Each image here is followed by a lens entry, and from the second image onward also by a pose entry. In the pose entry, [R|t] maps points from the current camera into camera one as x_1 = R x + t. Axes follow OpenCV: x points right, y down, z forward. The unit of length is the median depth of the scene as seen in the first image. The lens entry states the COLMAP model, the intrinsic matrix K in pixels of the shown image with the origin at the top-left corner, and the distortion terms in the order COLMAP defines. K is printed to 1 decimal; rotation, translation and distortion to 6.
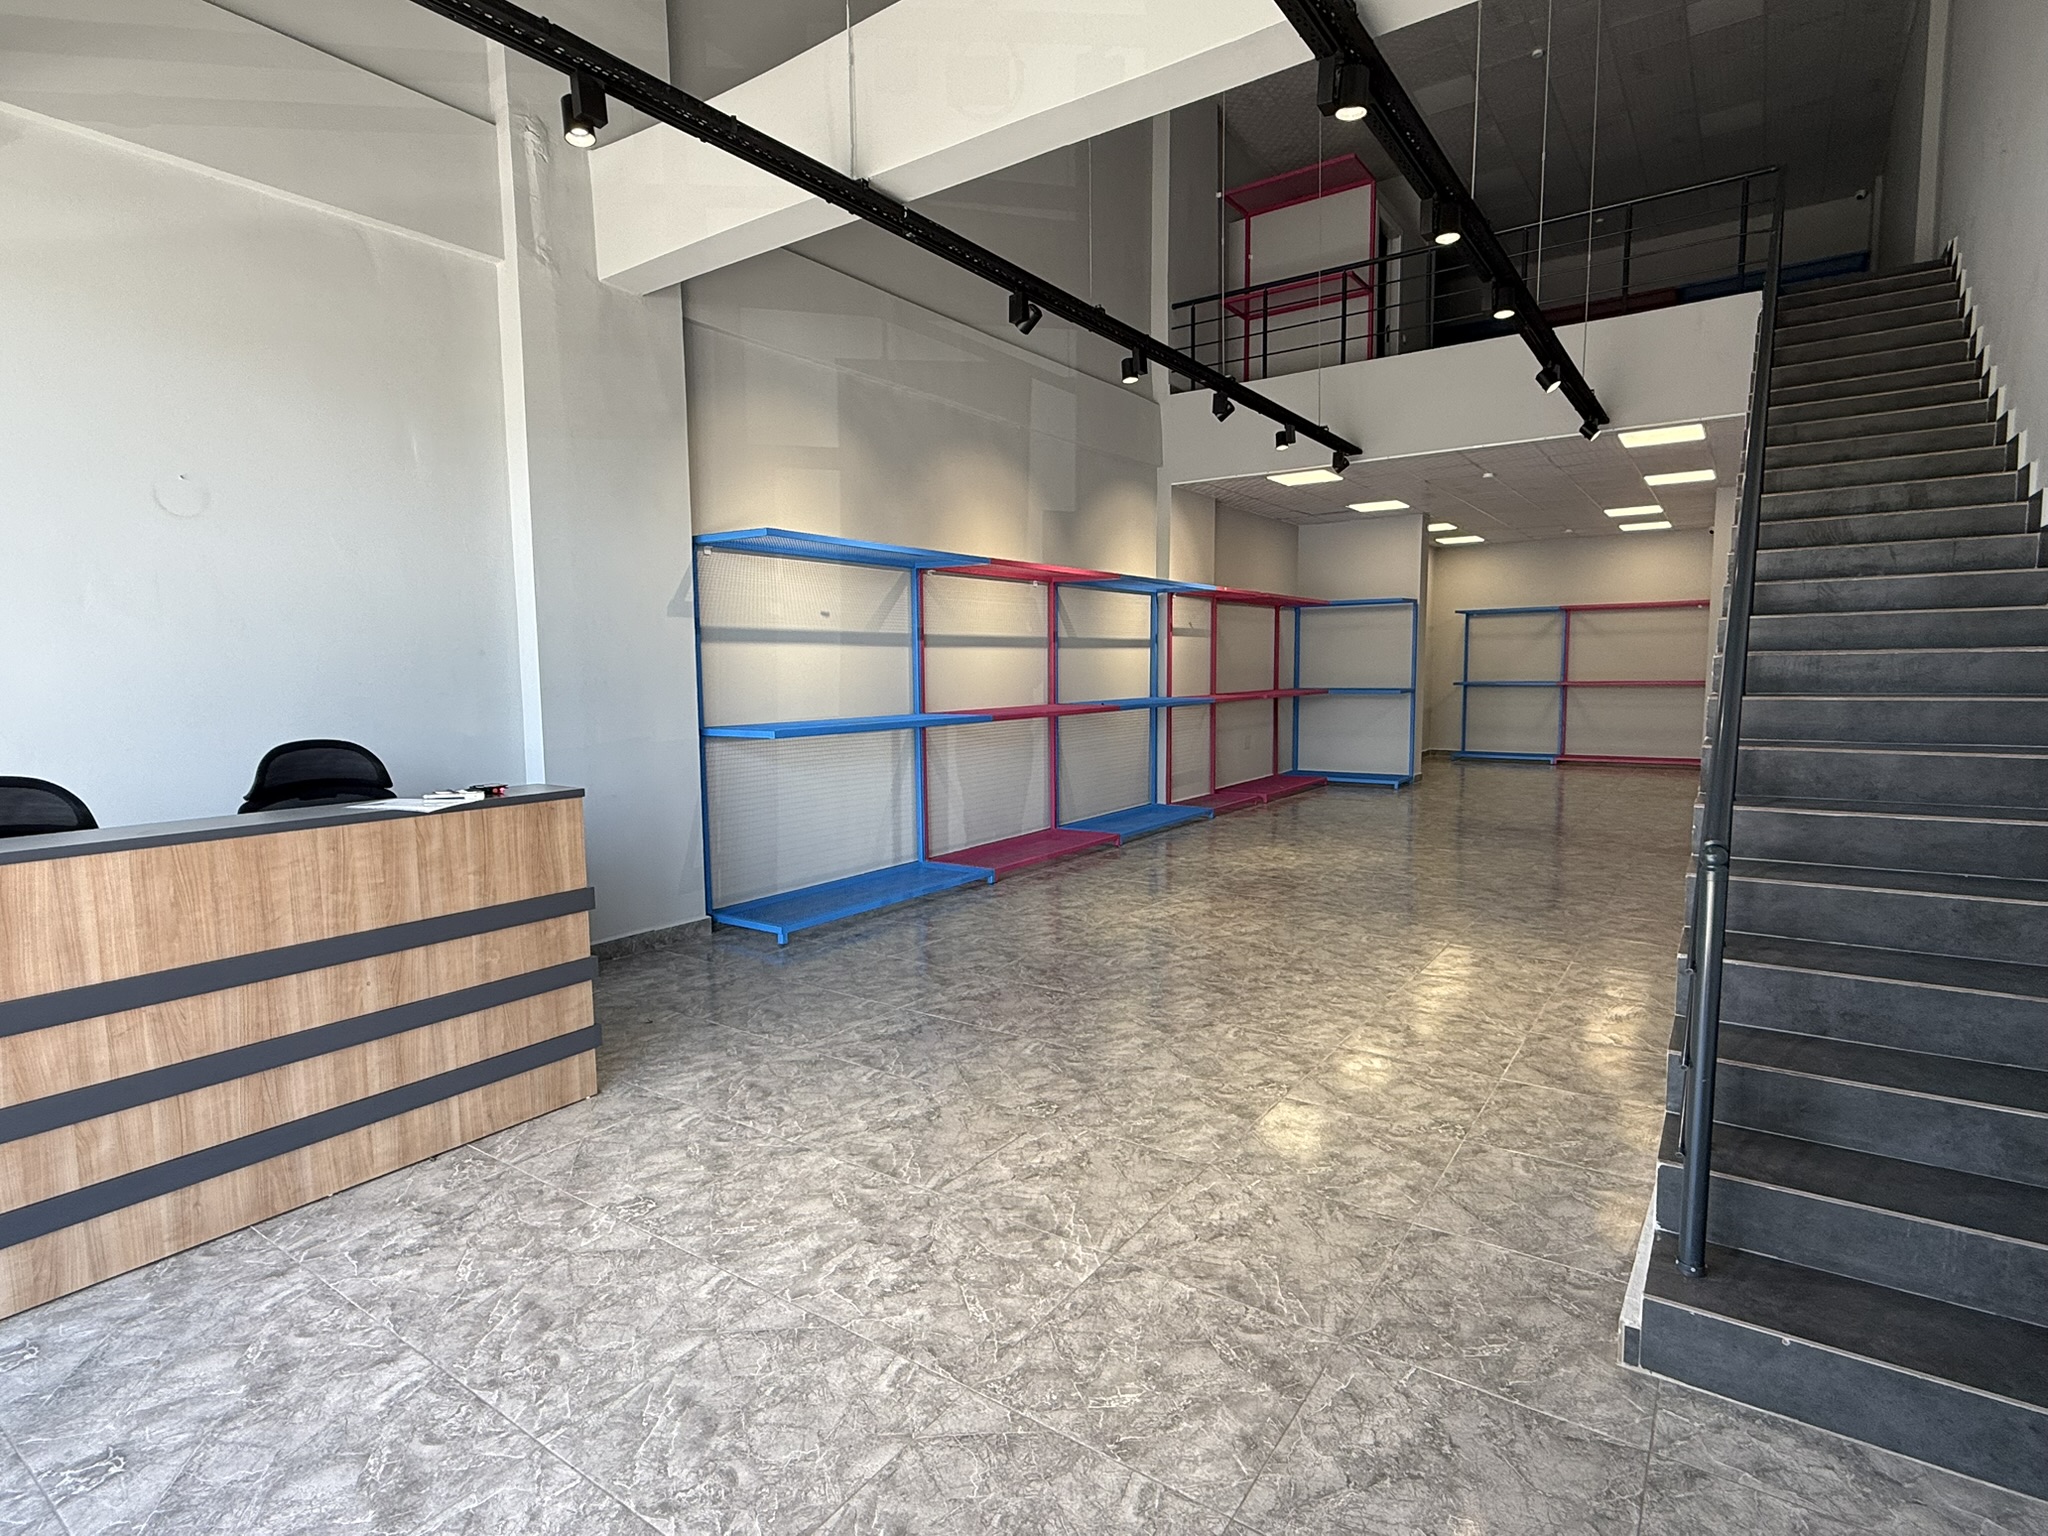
lens RADIAL K [[1043.6, 0, 1025.6], [0, 1043.6, 768.2], [0, 0, 1]] dist [0.002533, -0.001489]
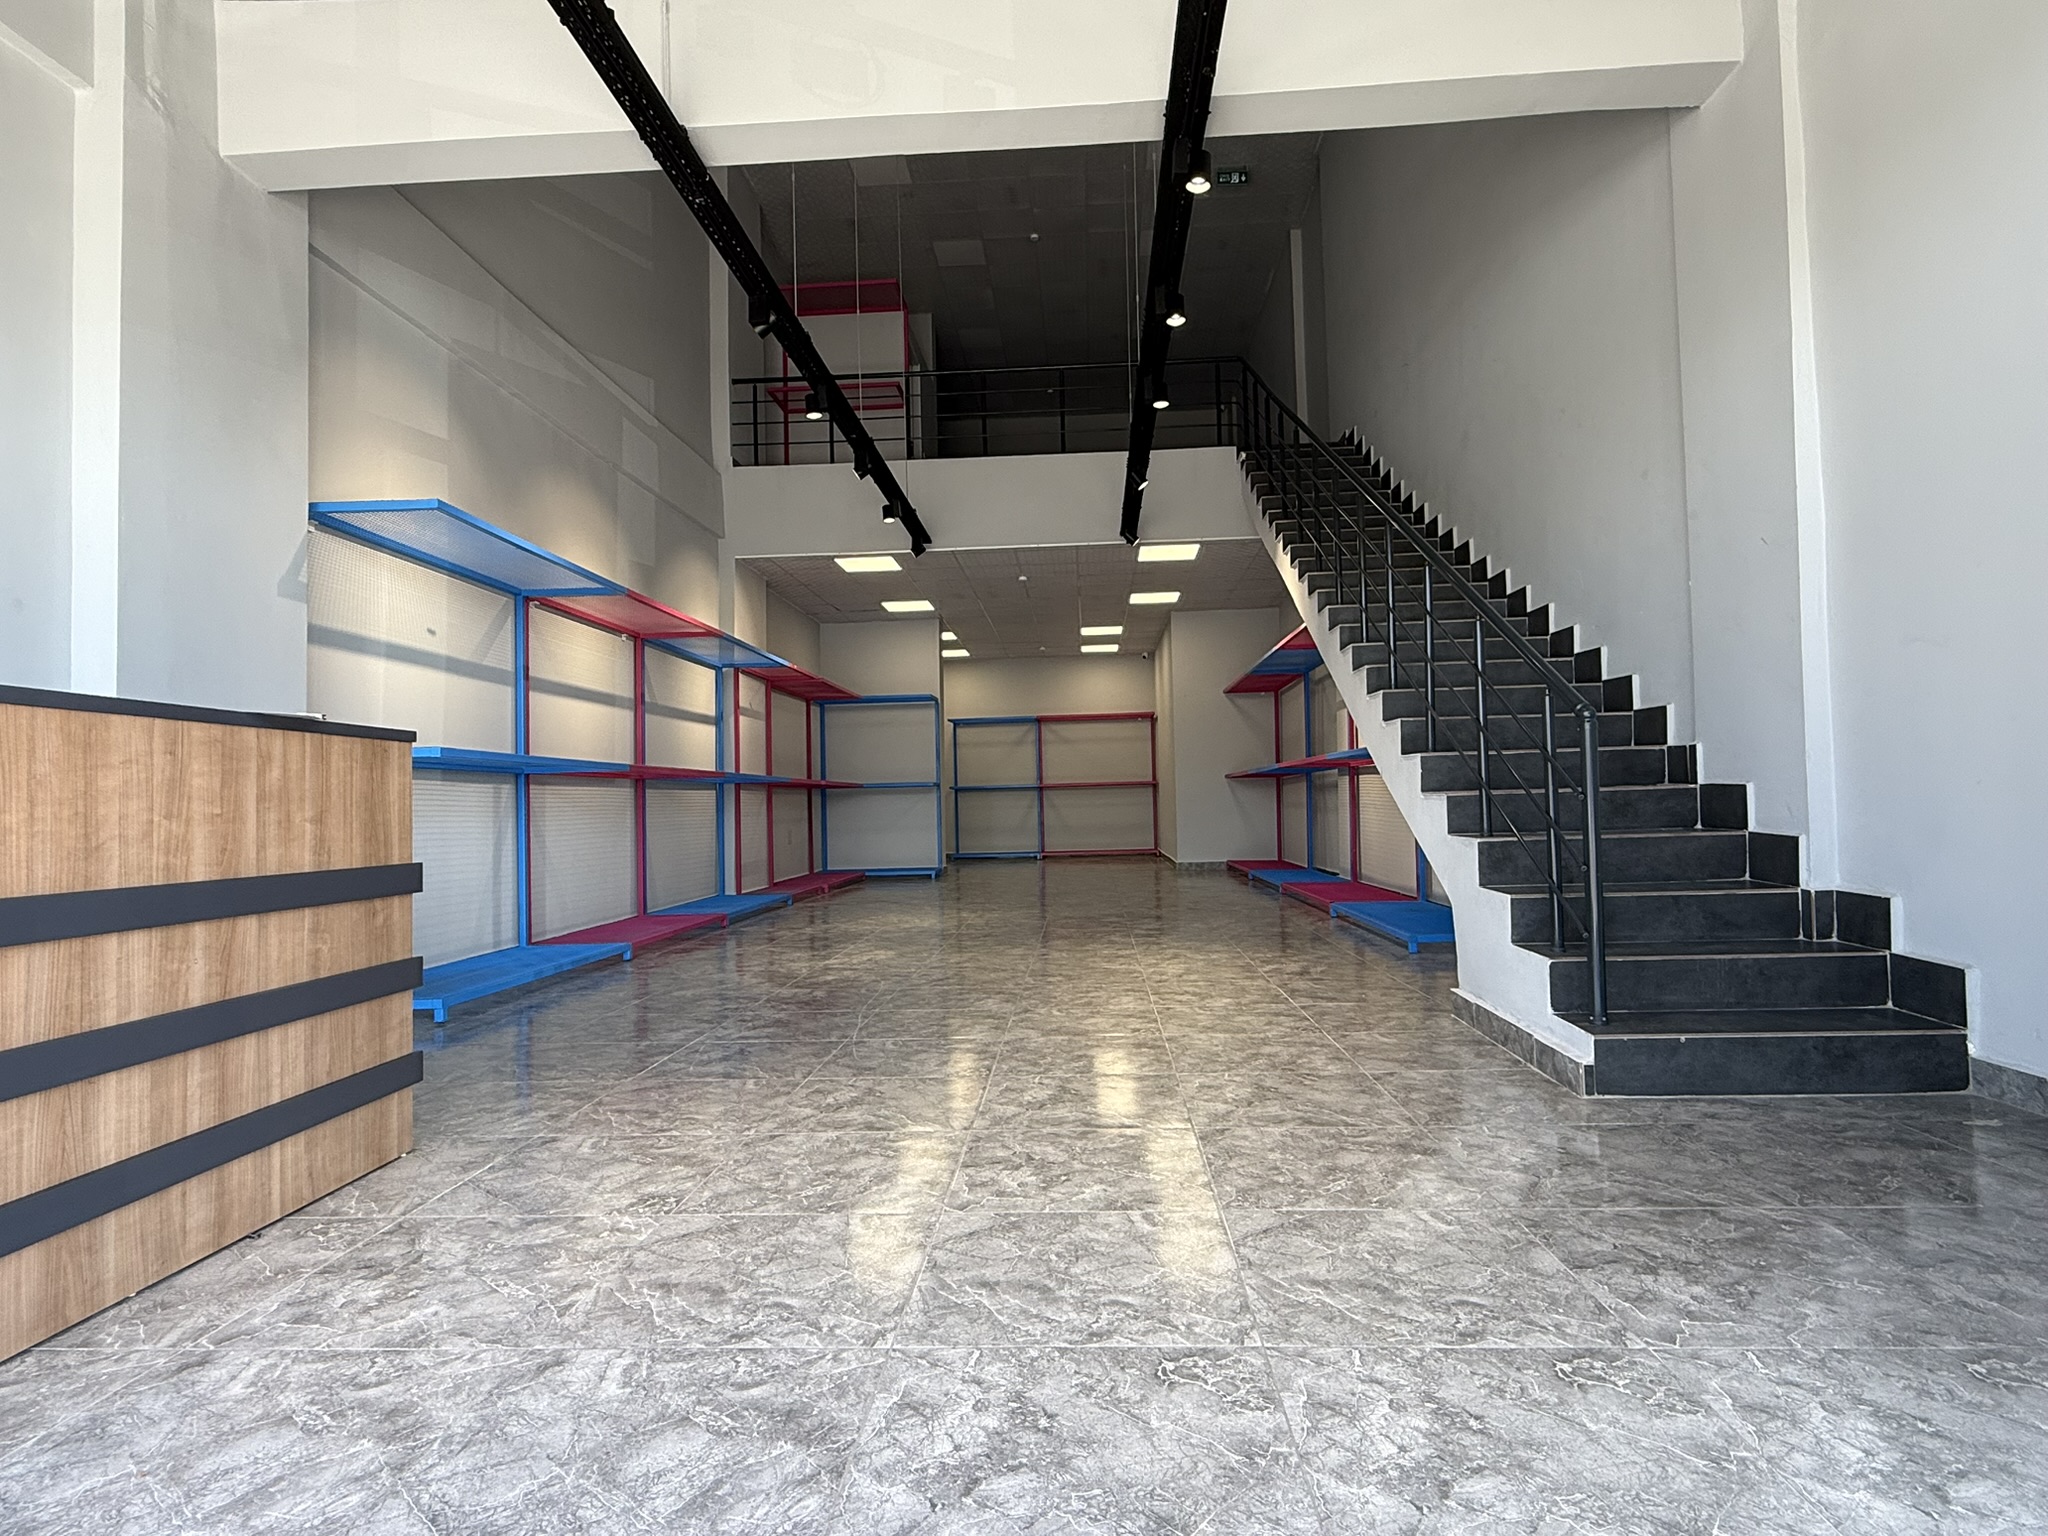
lens RADIAL K [[1109.1, 0, 1030.9], [0, 1109.1, 765.8], [0, 0, 1]] dist [0.002873, -0.001730]
pose [[0.849217, 0.009115, 0.527965, -0.352202], [0.066422, 0.990065, -0.123931, 0.131541], [-0.523849, 0.140313, 0.840175, 0.061483]]
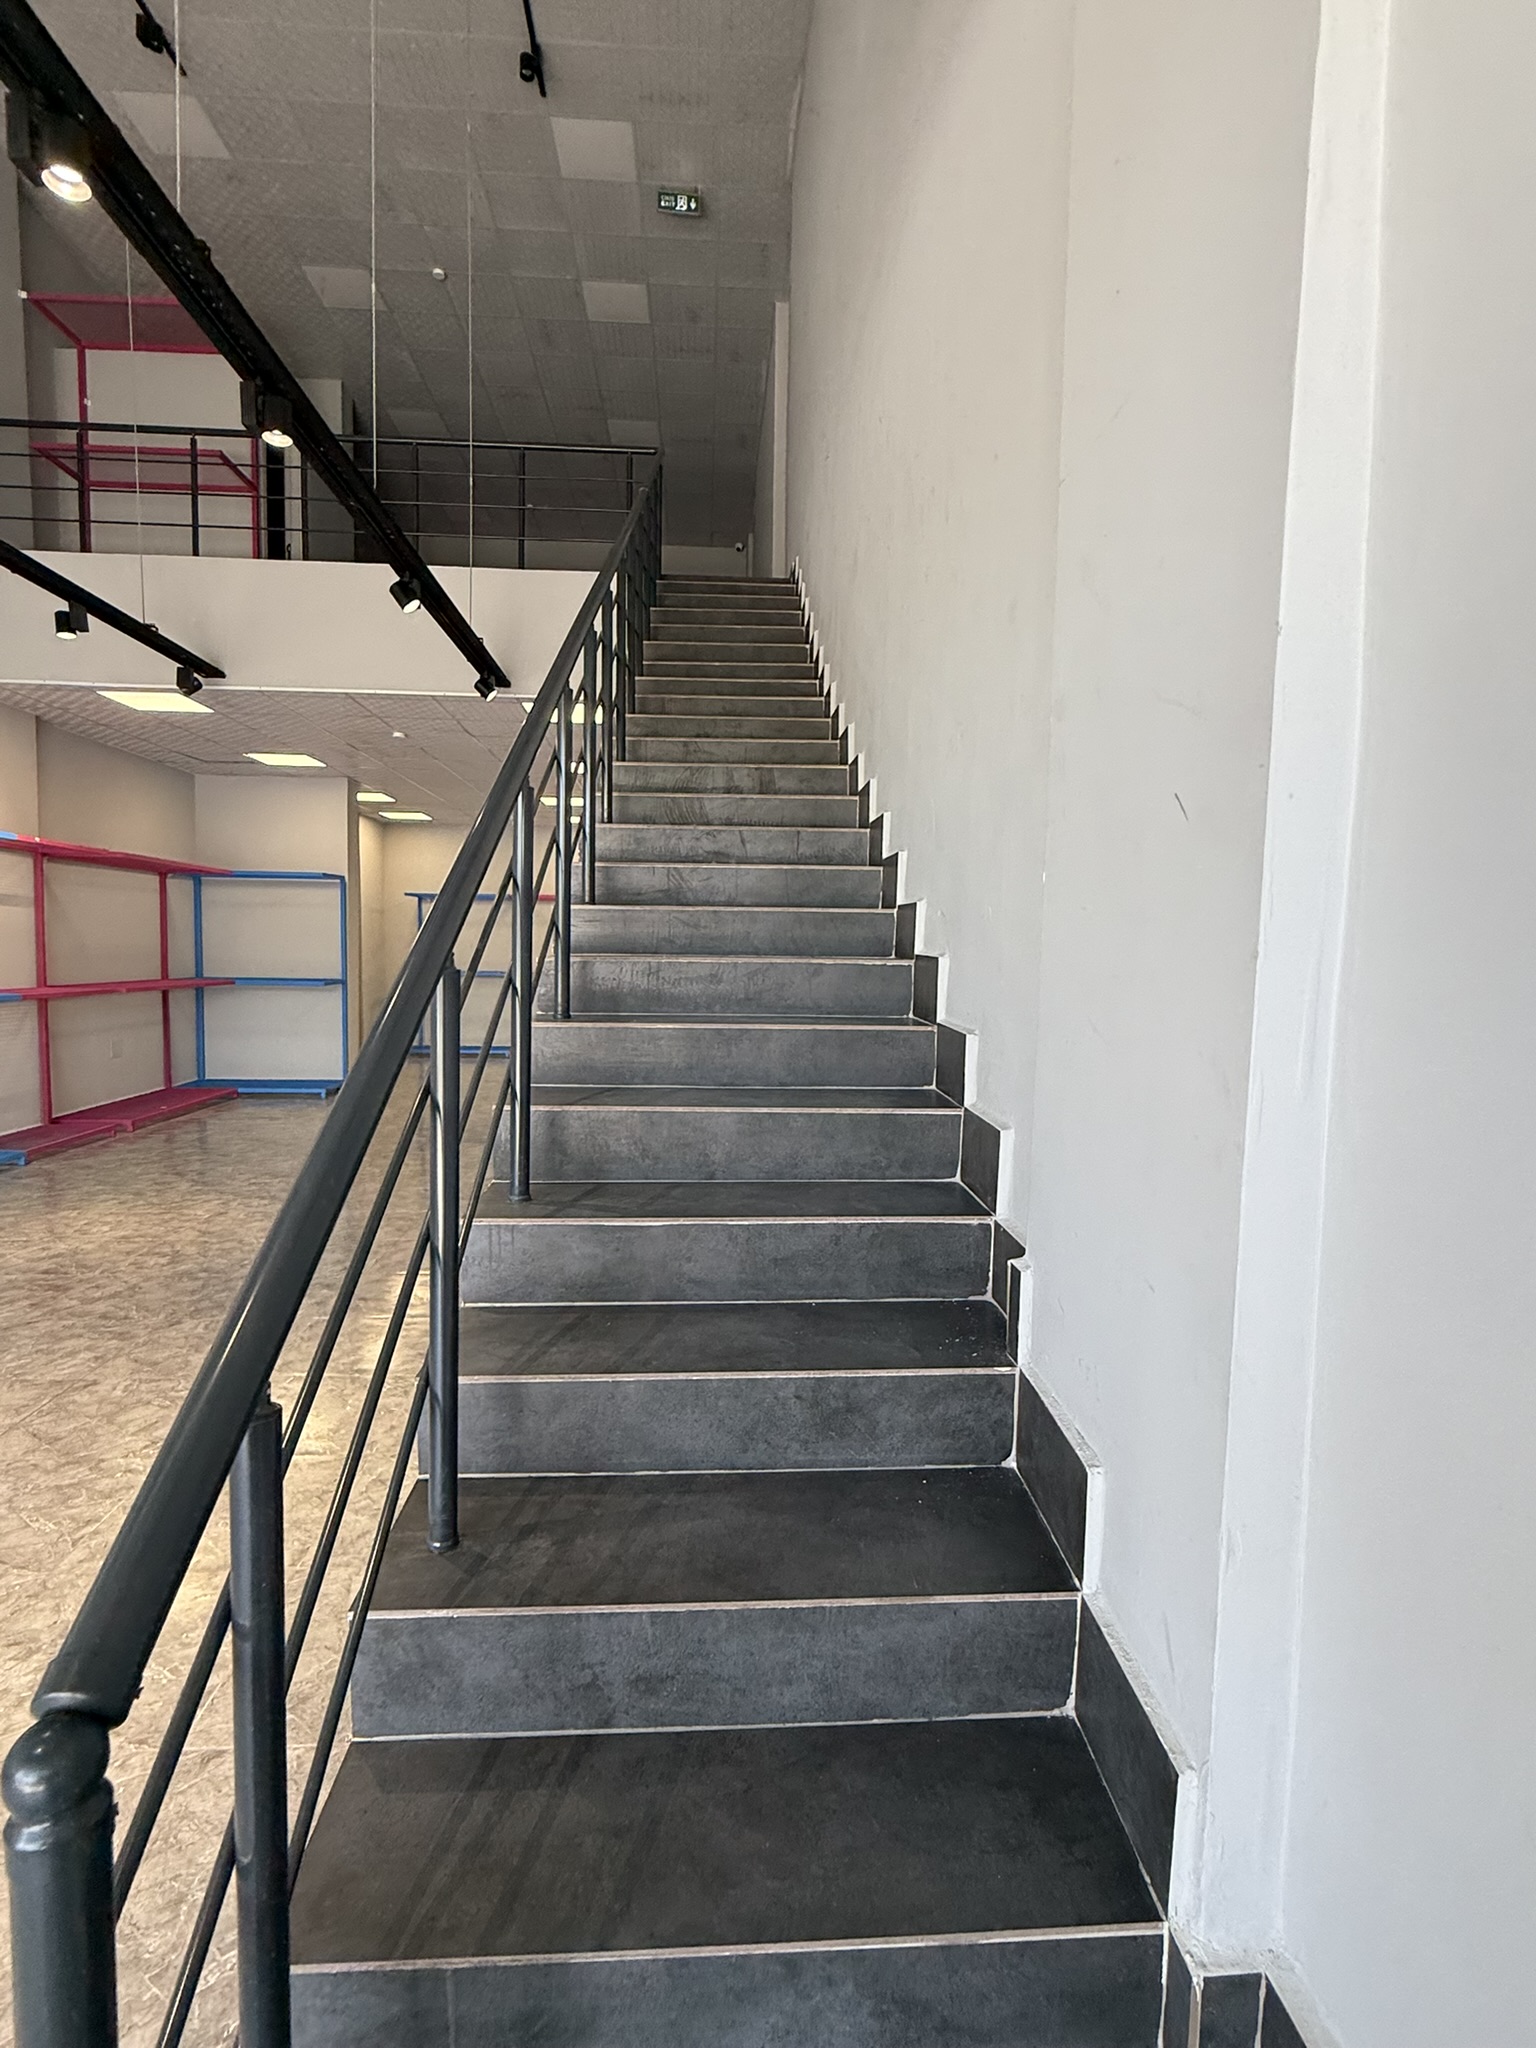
lens RADIAL K [[1043.6, 0, 759.8], [0, 1043.6, 1023.3], [0, 0, 1]] dist [0.002533, -0.001489]
pose [[0.785381, -0.018749, 0.618729, 0.287789], [0.035147, 0.999279, -0.014333, -0.041612], [-0.618014, 0.033003, 0.785474, 0.304608]]
